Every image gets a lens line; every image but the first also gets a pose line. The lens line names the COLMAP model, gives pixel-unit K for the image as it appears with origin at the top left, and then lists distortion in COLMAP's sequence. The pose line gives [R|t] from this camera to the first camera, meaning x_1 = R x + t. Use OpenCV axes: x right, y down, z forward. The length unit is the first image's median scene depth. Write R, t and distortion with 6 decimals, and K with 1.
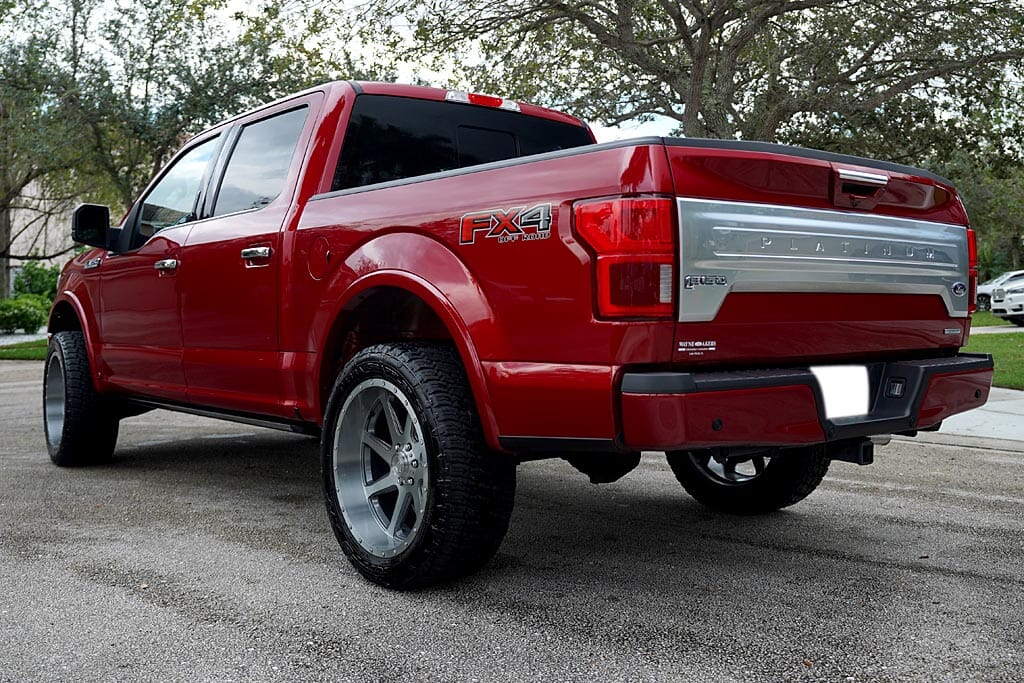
lens RADIAL K [[1019.8, 0, 538.4], [0, 1019.8, 341.5], [0, 0, 1]] dist [0.043688, -0.000581]
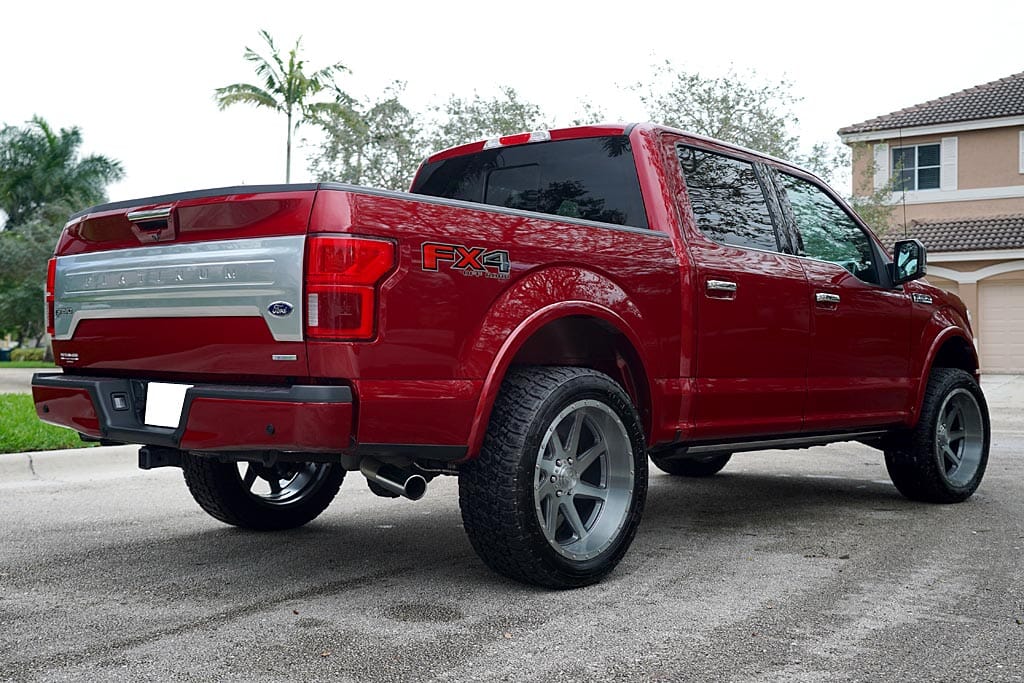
lens RADIAL K [[1122.4, 0, 512.0], [0, 1122.4, 341.5], [0, 0, 1]] dist [0.093545, 0.006587]
pose [[0.120526, 0.003184, -0.992705, 1.423256], [-0.038375, 0.999262, -0.001455, -0.029931], [0.991968, 0.038270, 0.120560, 1.102596]]
